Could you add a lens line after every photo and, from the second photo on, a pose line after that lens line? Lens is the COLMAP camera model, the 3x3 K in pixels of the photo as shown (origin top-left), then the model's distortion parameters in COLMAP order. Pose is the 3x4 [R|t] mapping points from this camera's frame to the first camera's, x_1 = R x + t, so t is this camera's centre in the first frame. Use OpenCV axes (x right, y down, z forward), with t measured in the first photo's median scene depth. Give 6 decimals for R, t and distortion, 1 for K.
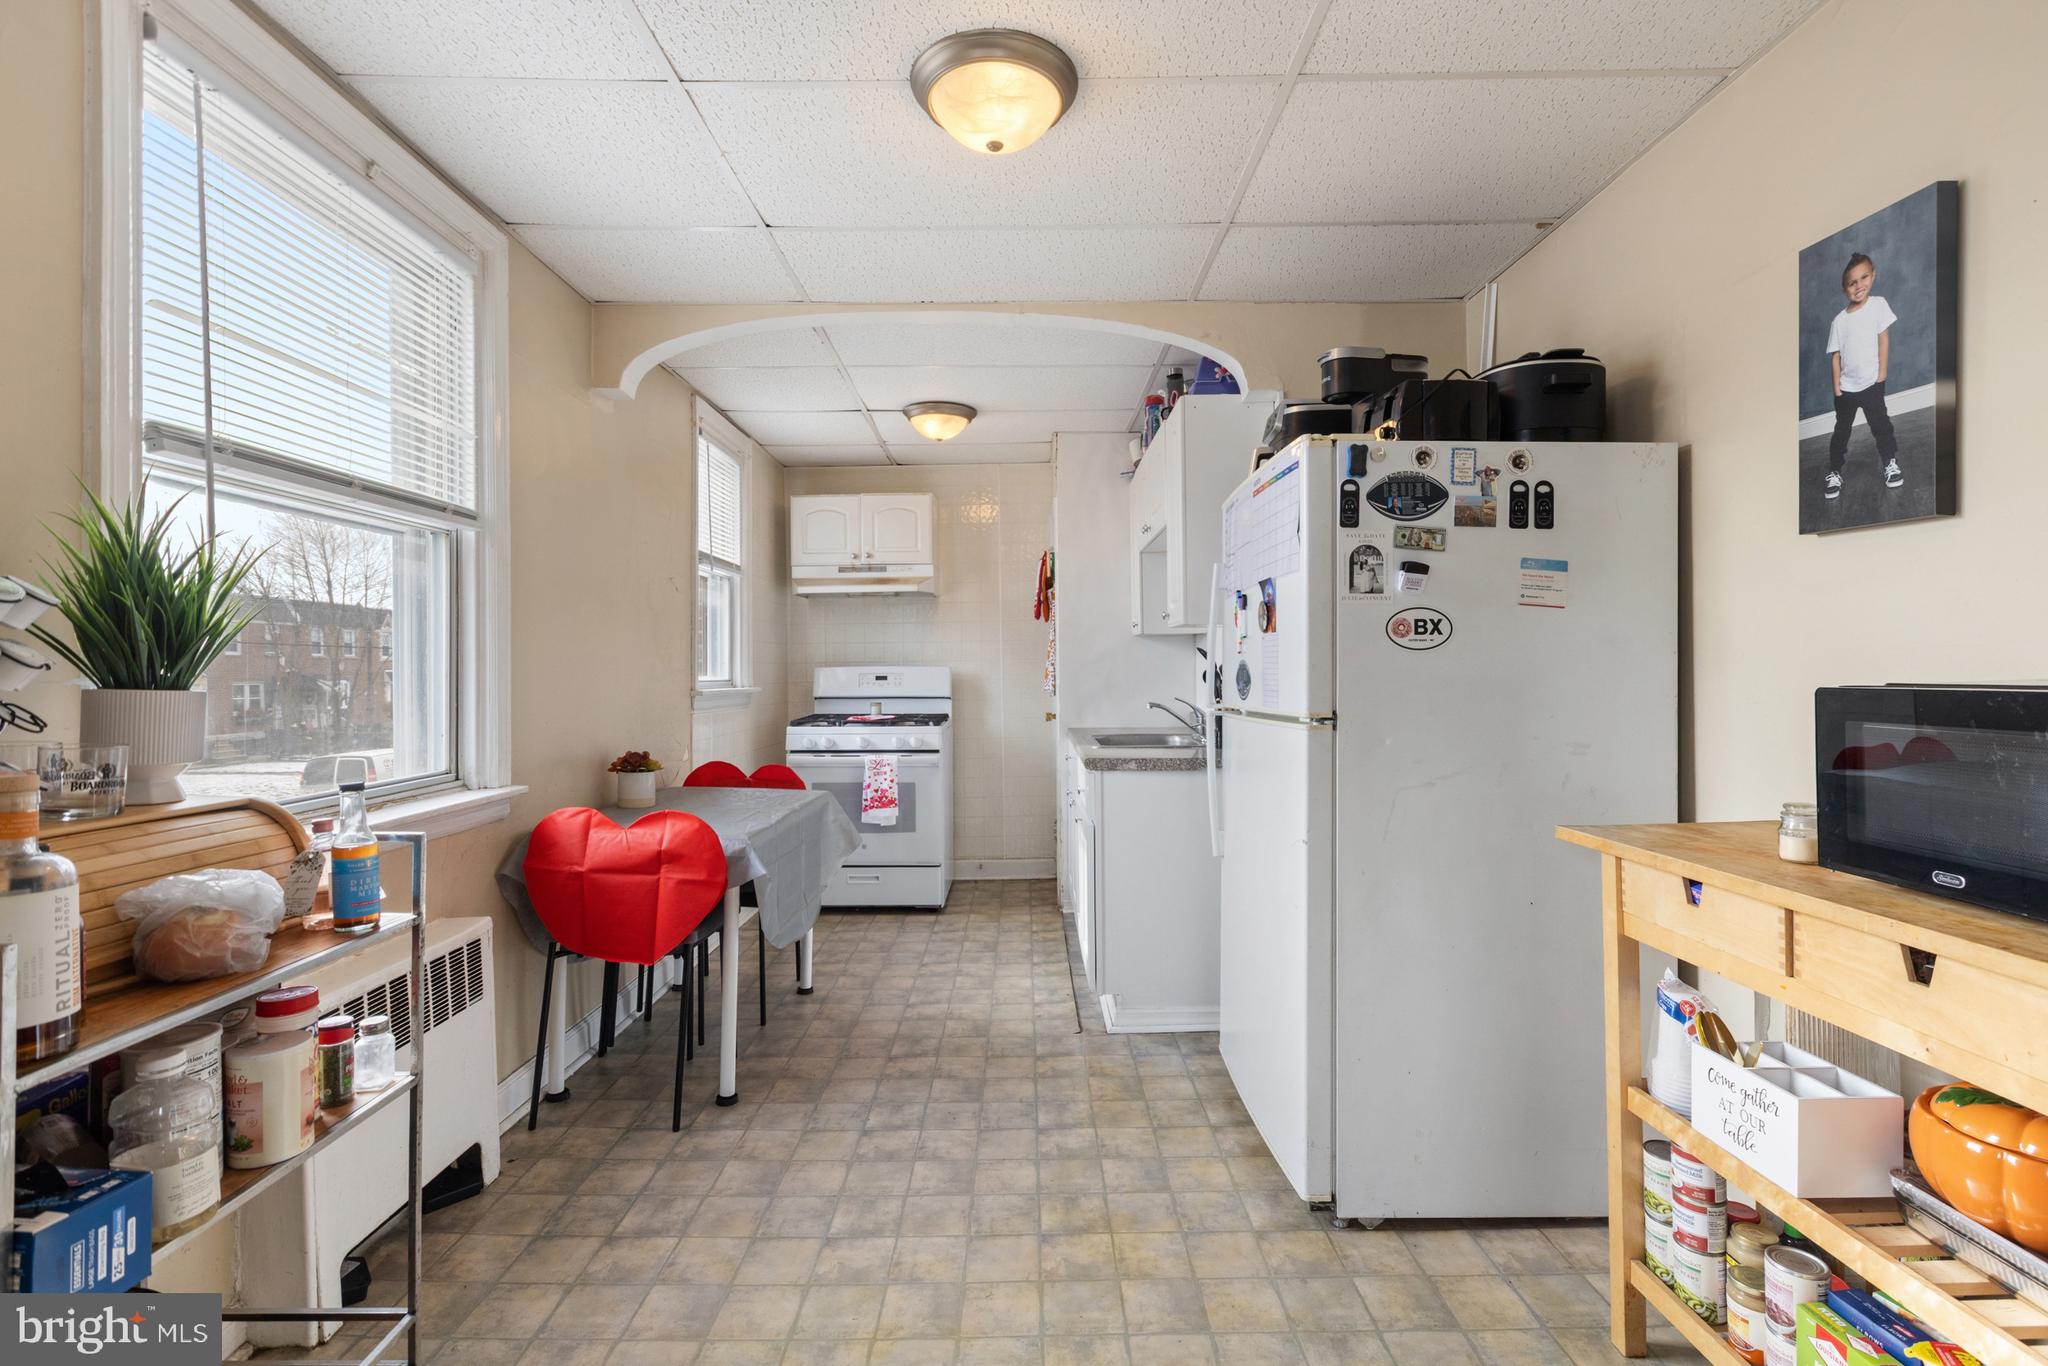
lens RADIAL K [[918.4, 0, 1024.0], [0, 918.4, 683.0], [0, 0, 1]] dist [0.001452, 0.000370]
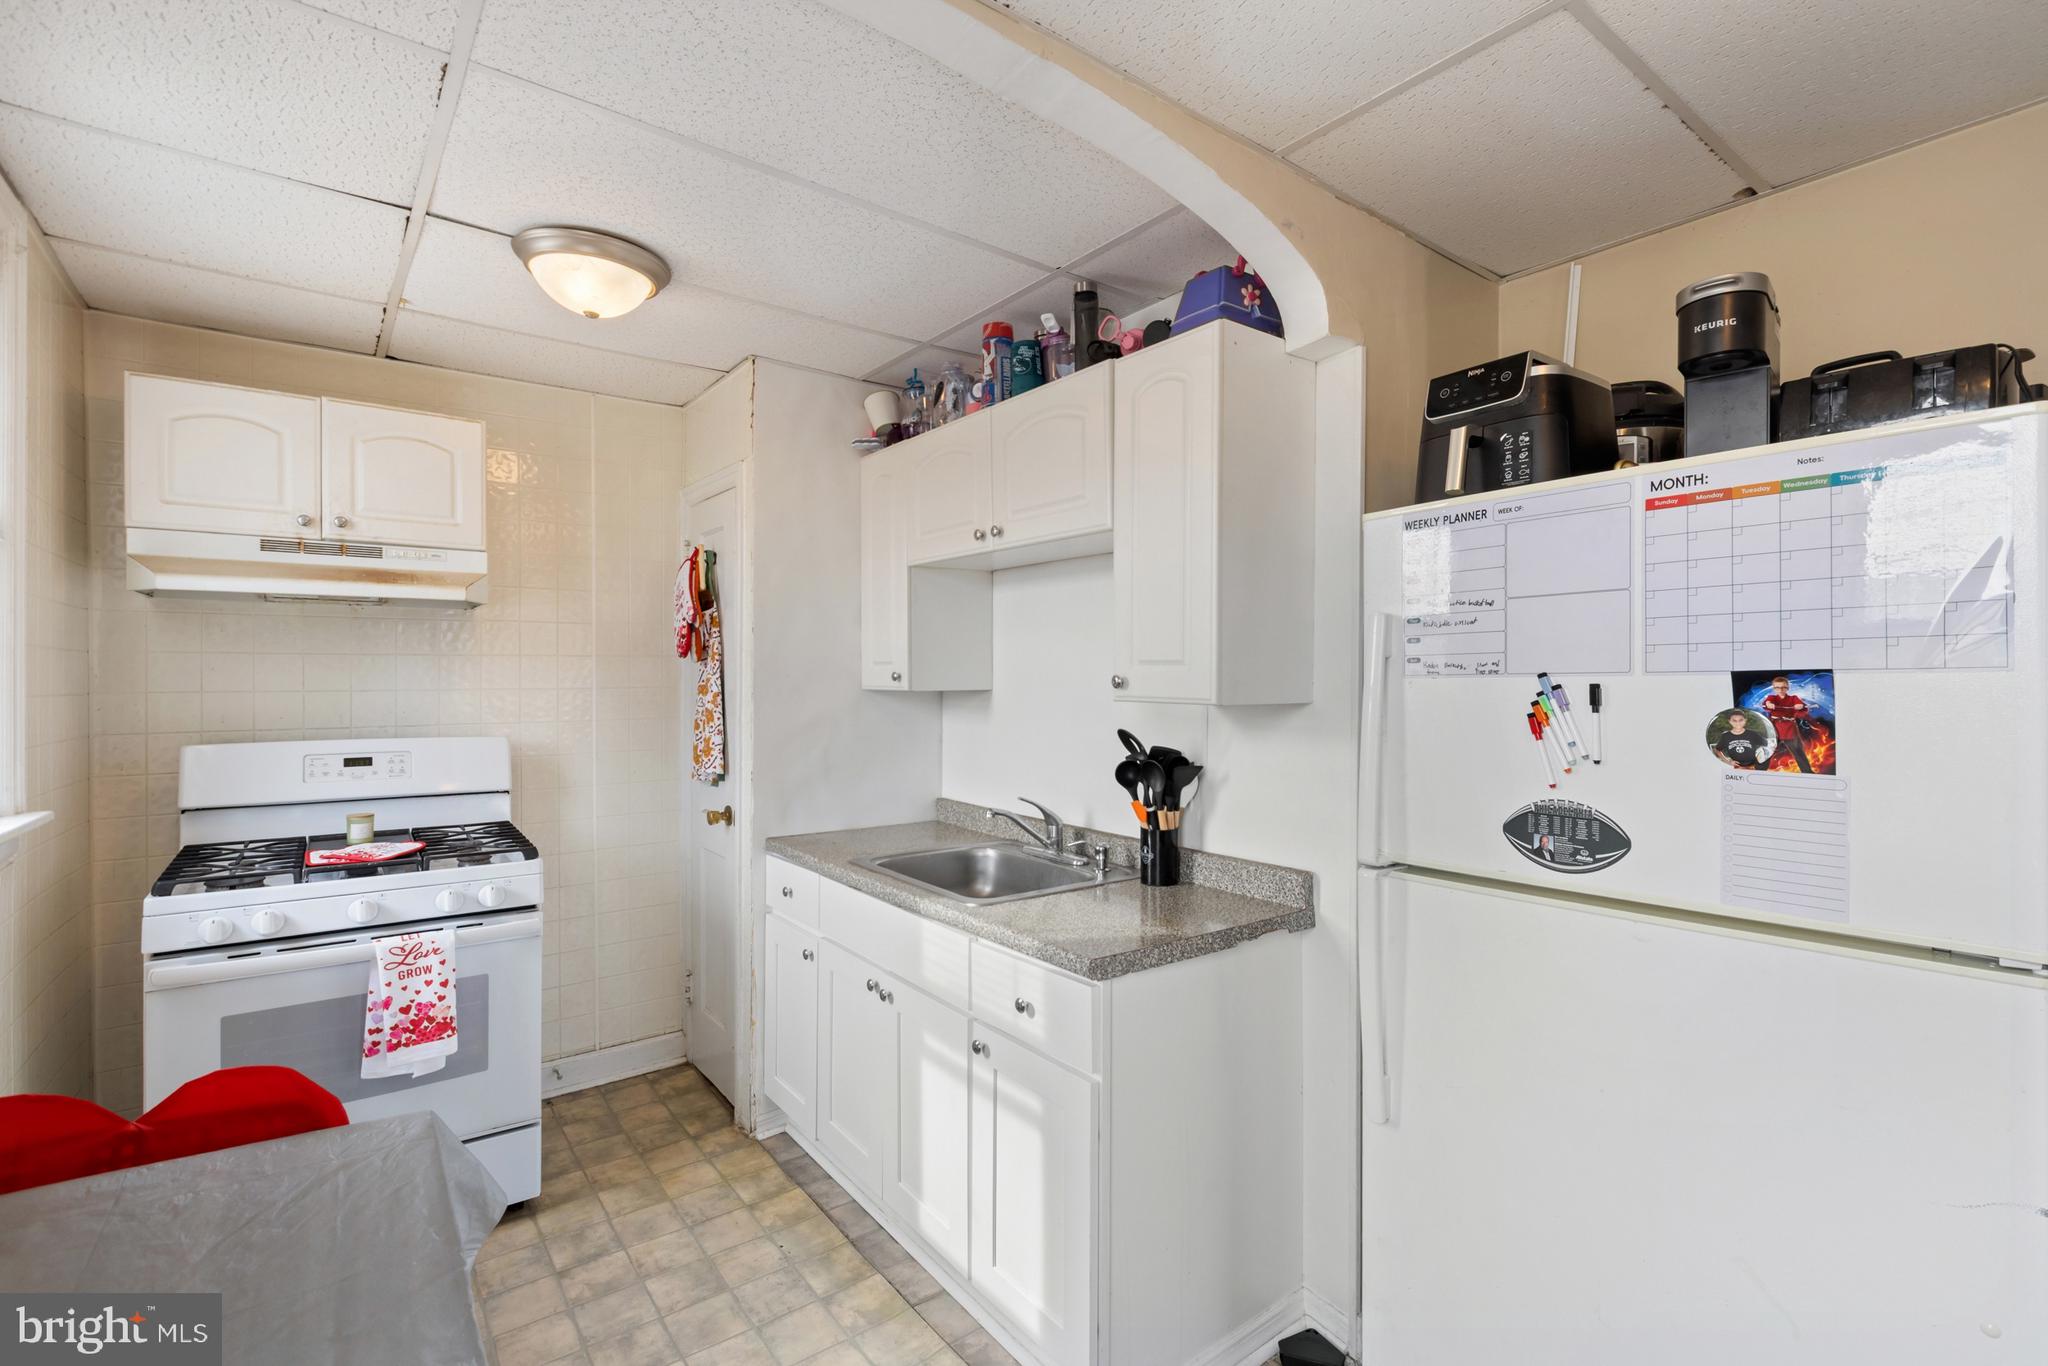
lens RADIAL K [[918.4, 0, 1024.0], [0, 918.4, 683.0], [0, 0, 1]] dist [0.001452, 0.000370]
pose [[0.794532, 0.006373, 0.607189, -0.180384], [0.004835, 0.999847, -0.016820, -0.041293], [-0.607203, 0.016300, 0.794379, 0.379569]]
